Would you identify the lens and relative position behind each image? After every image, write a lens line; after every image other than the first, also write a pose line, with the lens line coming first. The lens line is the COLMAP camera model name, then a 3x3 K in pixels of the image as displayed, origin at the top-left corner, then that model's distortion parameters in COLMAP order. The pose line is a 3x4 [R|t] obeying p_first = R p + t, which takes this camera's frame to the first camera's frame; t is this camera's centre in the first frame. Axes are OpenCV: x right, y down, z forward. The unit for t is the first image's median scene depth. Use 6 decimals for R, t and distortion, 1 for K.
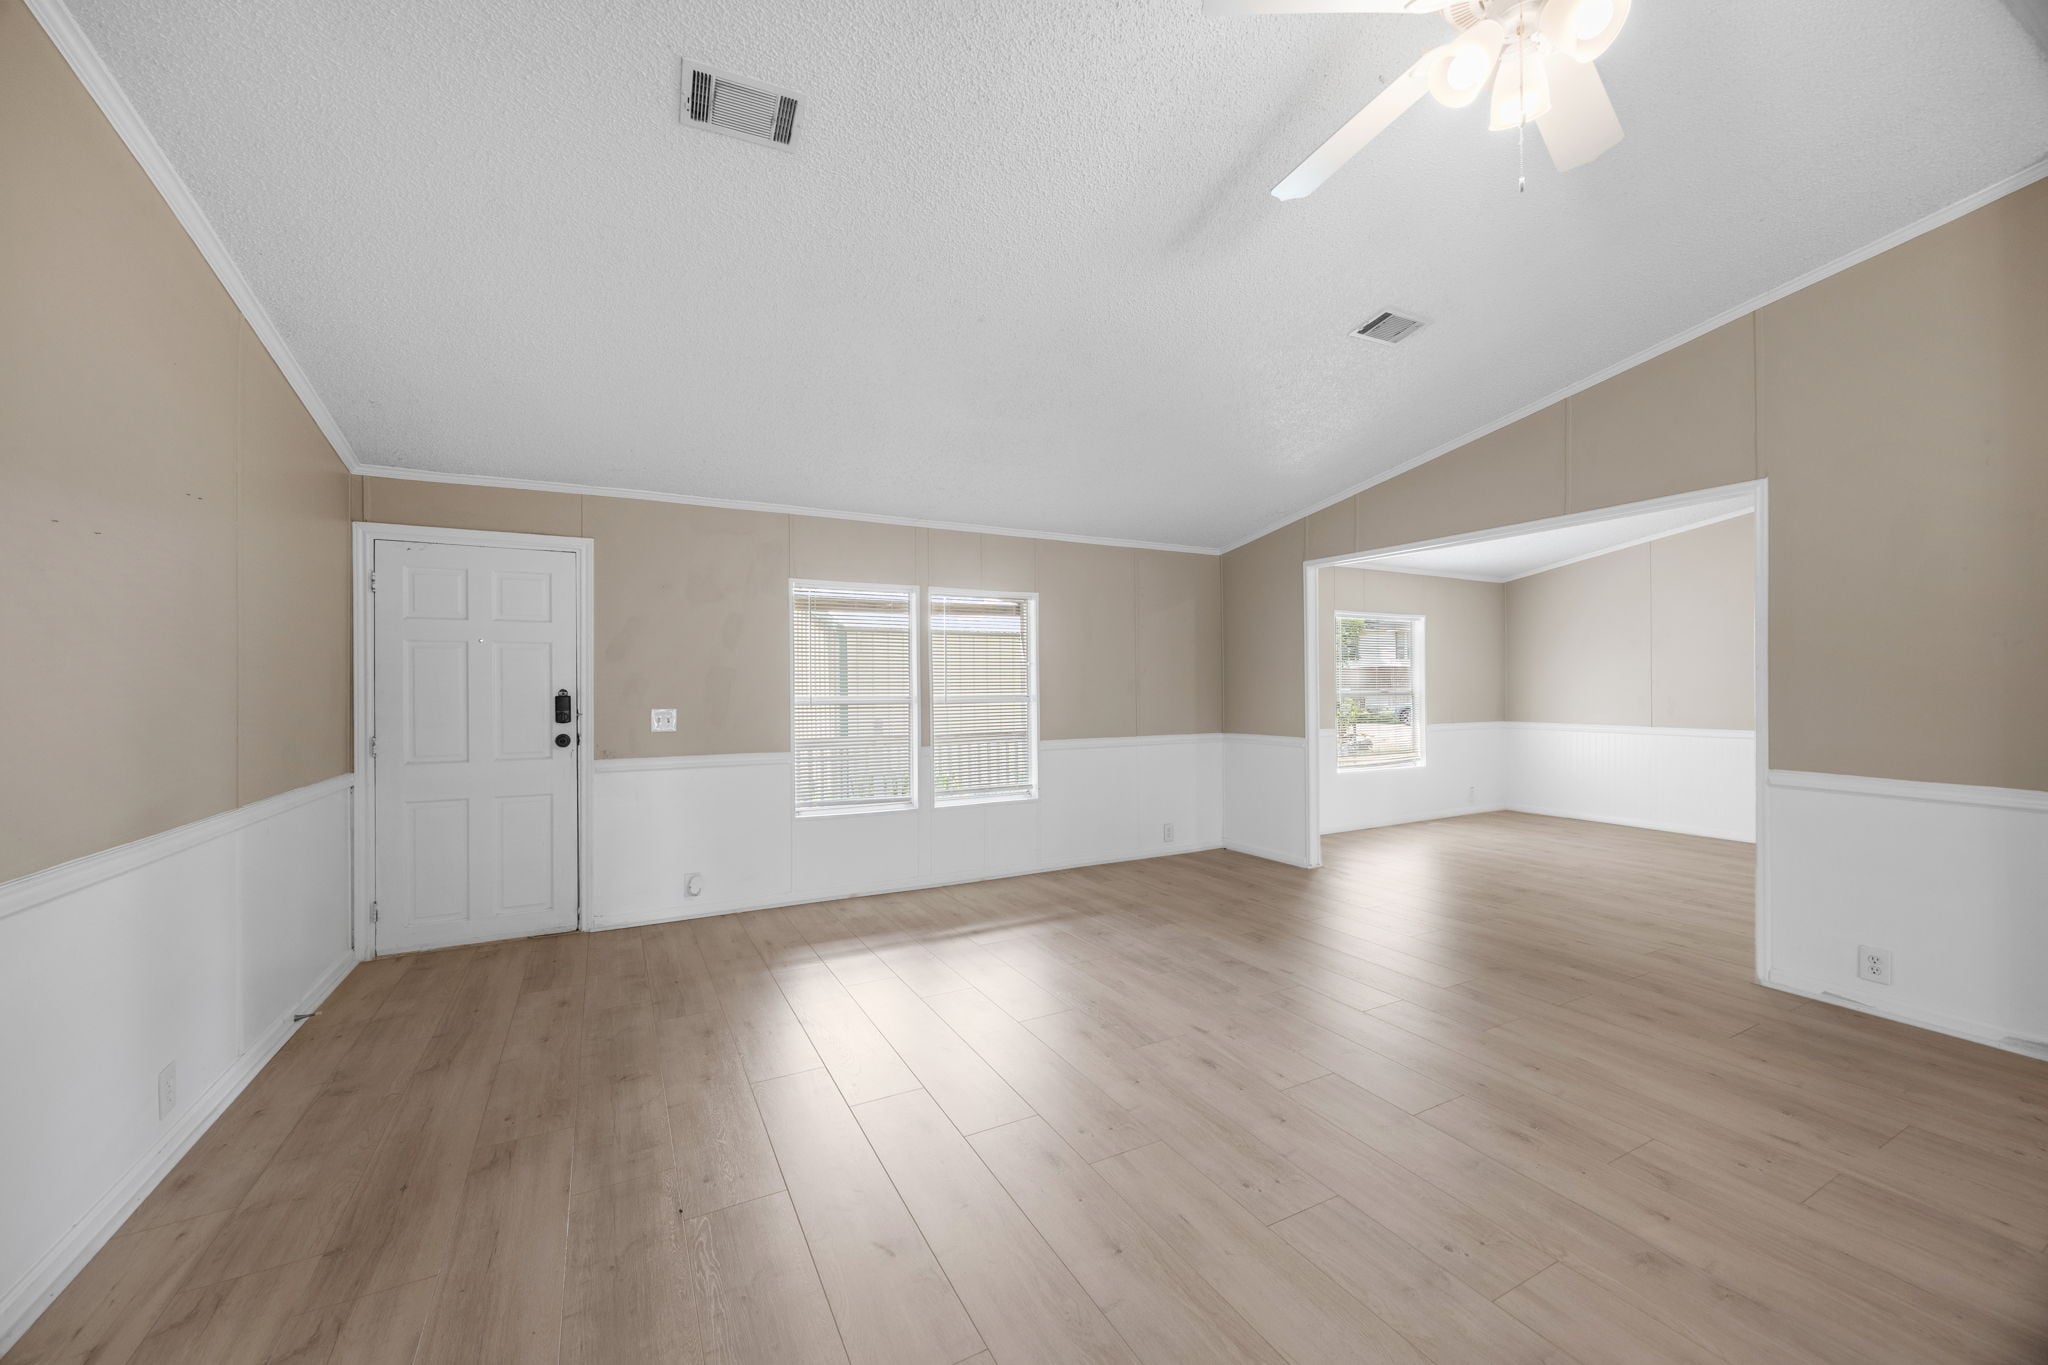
lens RADIAL K [[782.8, 0, 1015.9], [0, 782.8, 683.4], [0, 0, 1]] dist [-0.000215, -0.000318]
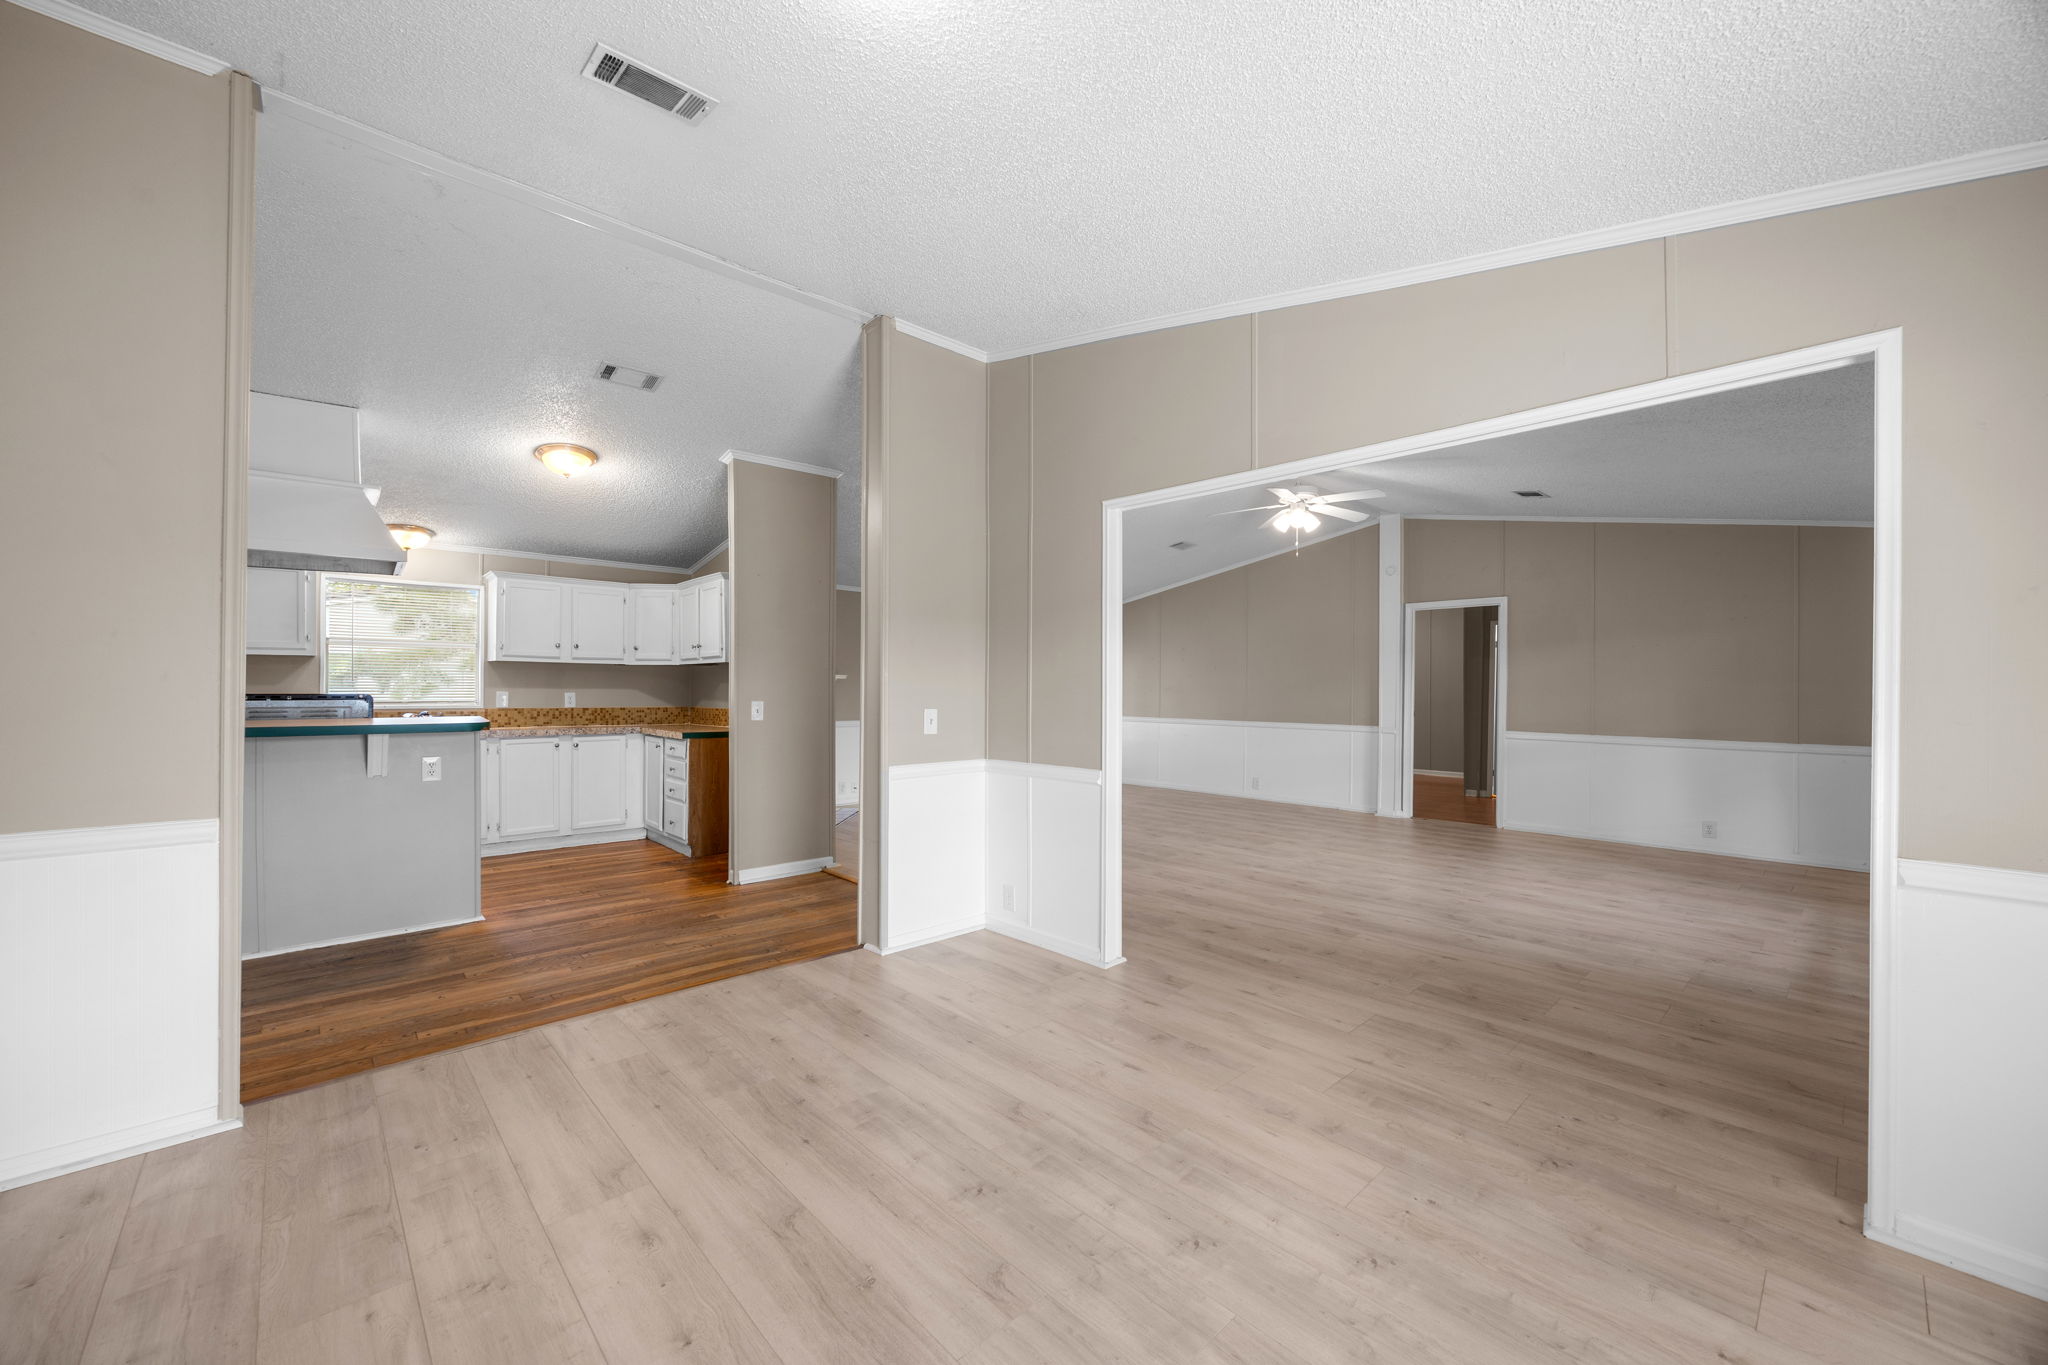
lens RADIAL K [[782.8, 0, 1019.1], [0, 782.8, 699.2], [0, 0, 1]] dist [-0.000215, -0.000318]
pose [[-0.967555, 0.004343, -0.252623, 1.105224], [0.000896, 0.999905, 0.013759, -0.002421], [0.252658, 0.013087, -0.967467, 1.641962]]
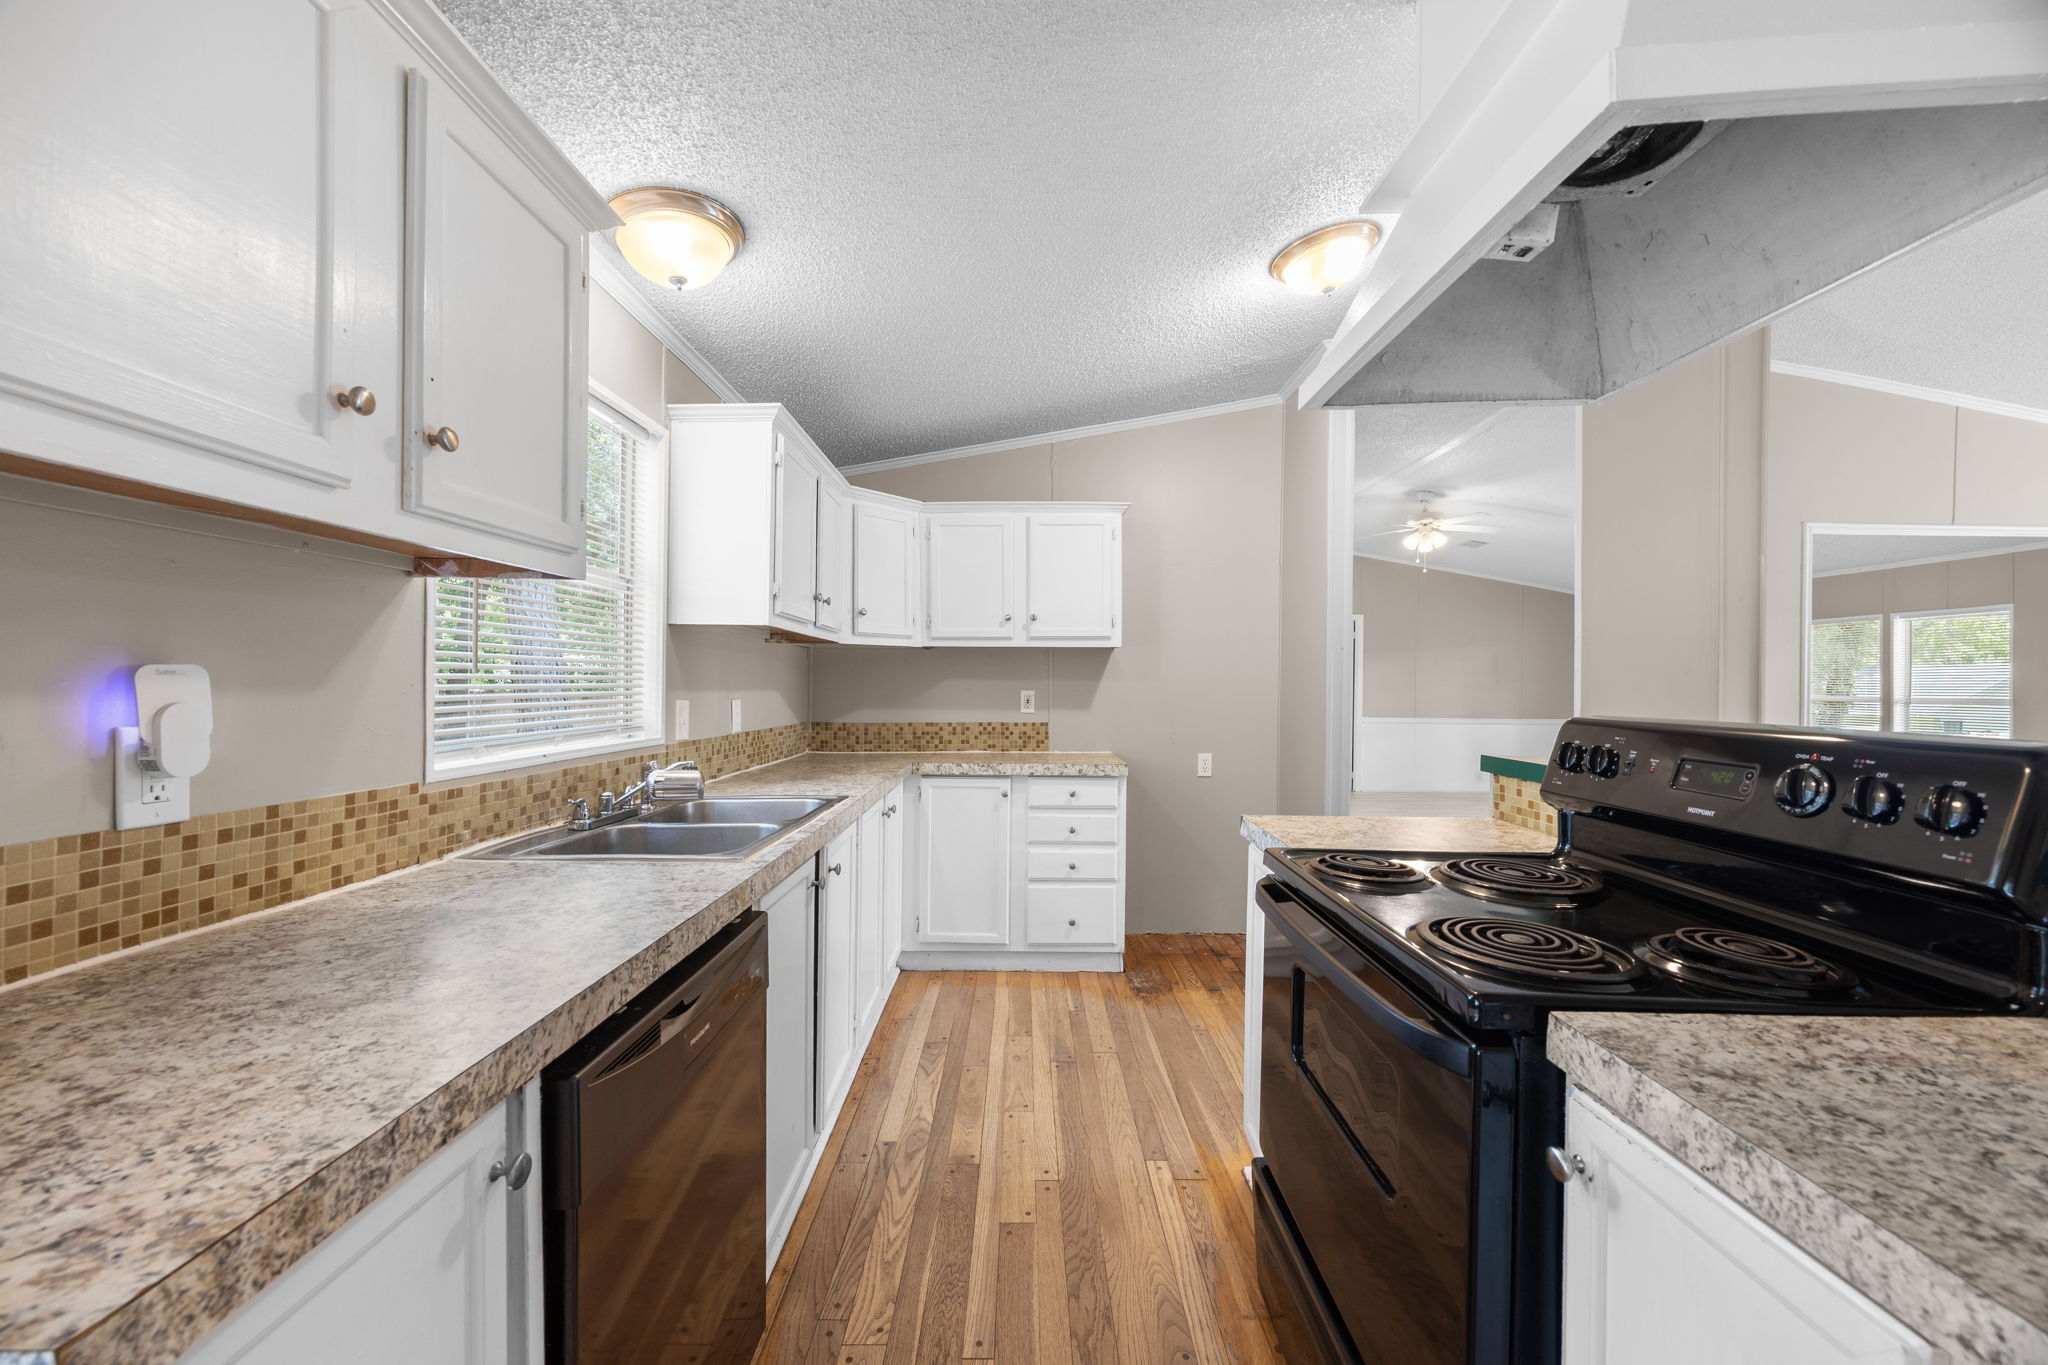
lens RADIAL K [[782.8, 0, 1013.6], [0, 782.8, 684.8], [0, 0, 1]] dist [-0.000215, -0.000318]
pose [[-0.472292, 0.006341, -0.881420, 2.134224], [0.004230, 0.999979, 0.004928, -0.011434], [0.881432, -0.001401, -0.472308, 0.405270]]
